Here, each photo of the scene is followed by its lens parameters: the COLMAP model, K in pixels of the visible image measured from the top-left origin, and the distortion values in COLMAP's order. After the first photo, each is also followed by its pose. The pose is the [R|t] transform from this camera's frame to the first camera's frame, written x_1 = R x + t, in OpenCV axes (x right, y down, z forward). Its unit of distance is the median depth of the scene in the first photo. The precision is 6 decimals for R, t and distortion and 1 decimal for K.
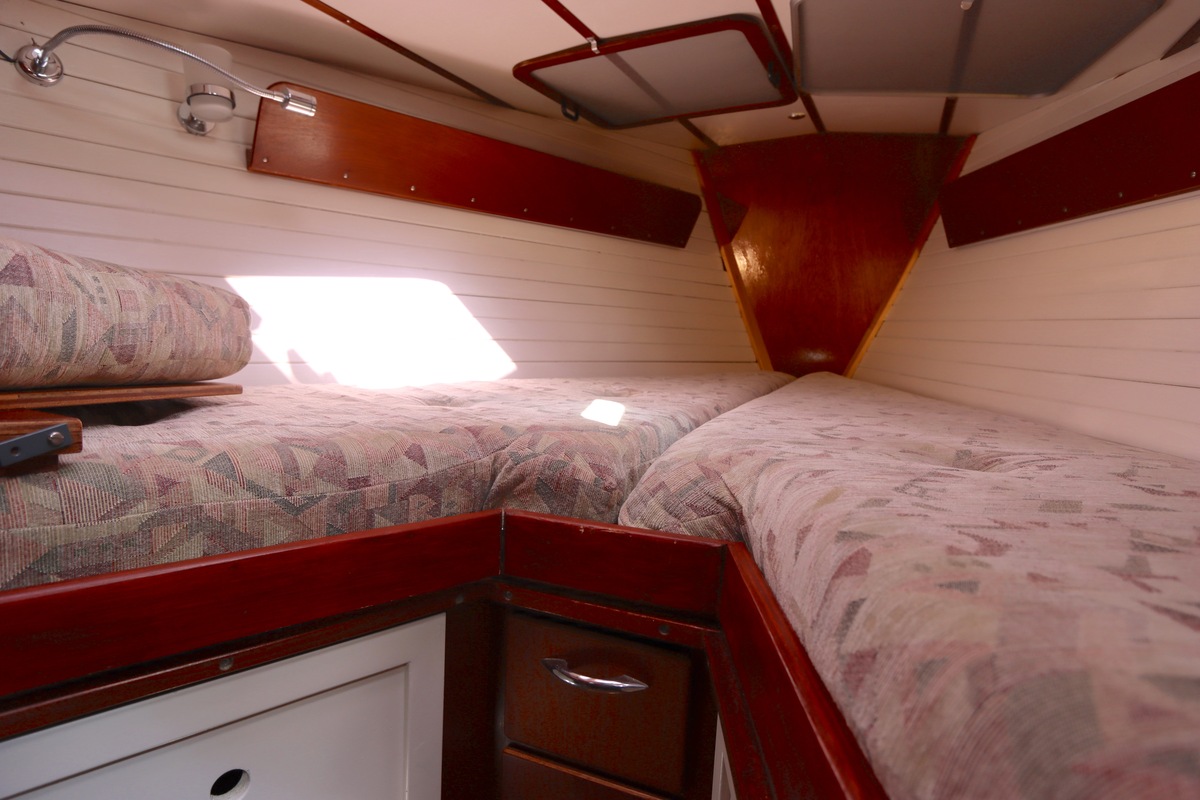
lens RADIAL K [[683.3, 0, 600.1], [0, 683.3, 397.3], [0, 0, 1]] dist [-0.018189, 0.007000]
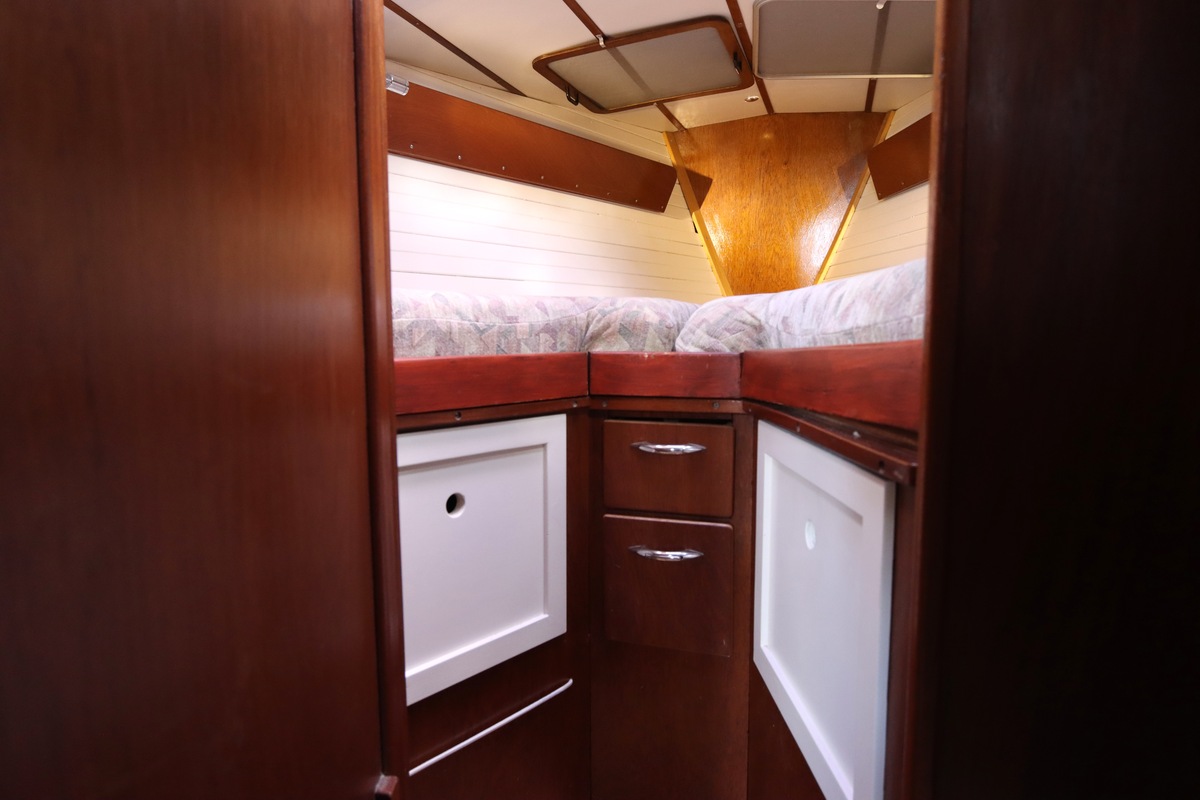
lens RADIAL K [[683.3, 0, 600.3], [0, 683.3, 404.5], [0, 0, 1]] dist [-0.018189, 0.007000]
pose [[0.995571, -0.054988, 0.076255, -0.262268], [0.055172, 0.998477, -0.000307, 0.298602], [-0.076122, 0.004513, 0.997088, -0.491939]]
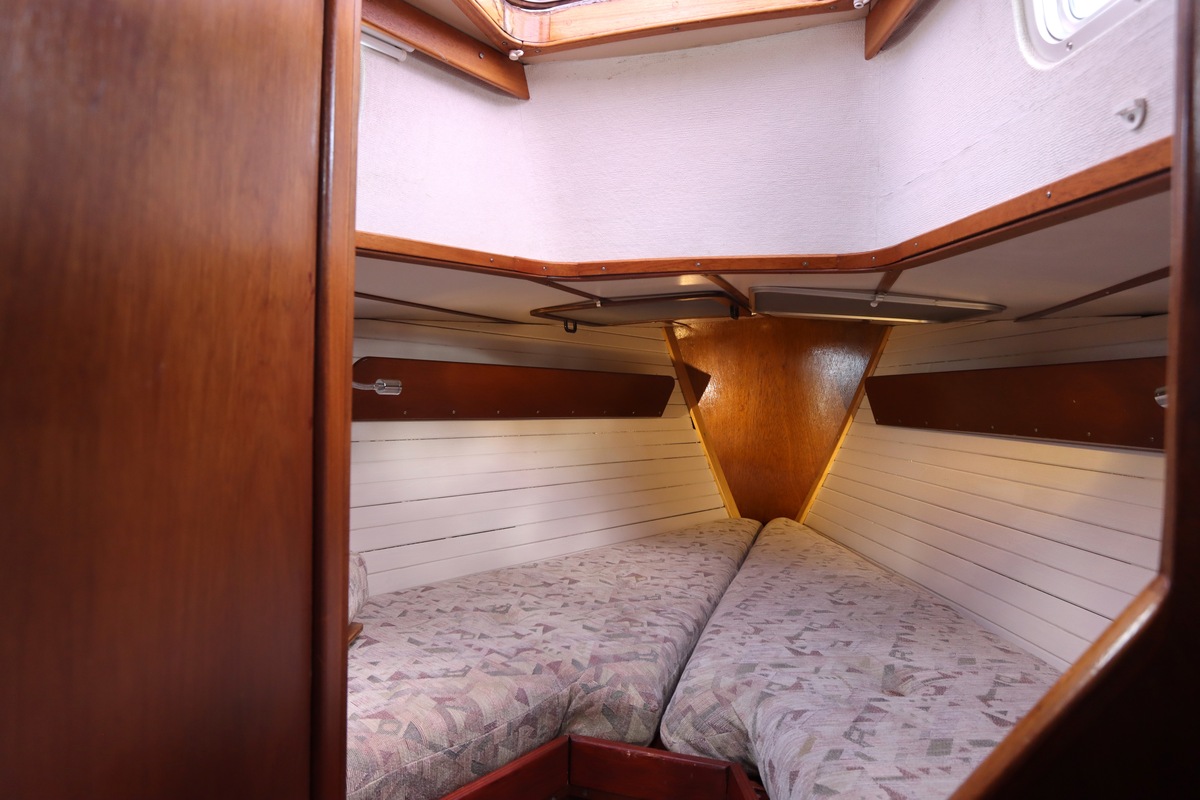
lens RADIAL K [[683.3, 0, 600.7], [0, 683.3, 392.6], [0, 0, 1]] dist [-0.018189, 0.007000]
pose [[0.996901, -0.025744, 0.074339, -0.189575], [0.032521, 0.995279, -0.091443, -0.412424], [-0.071634, 0.093577, 0.993032, -0.494591]]
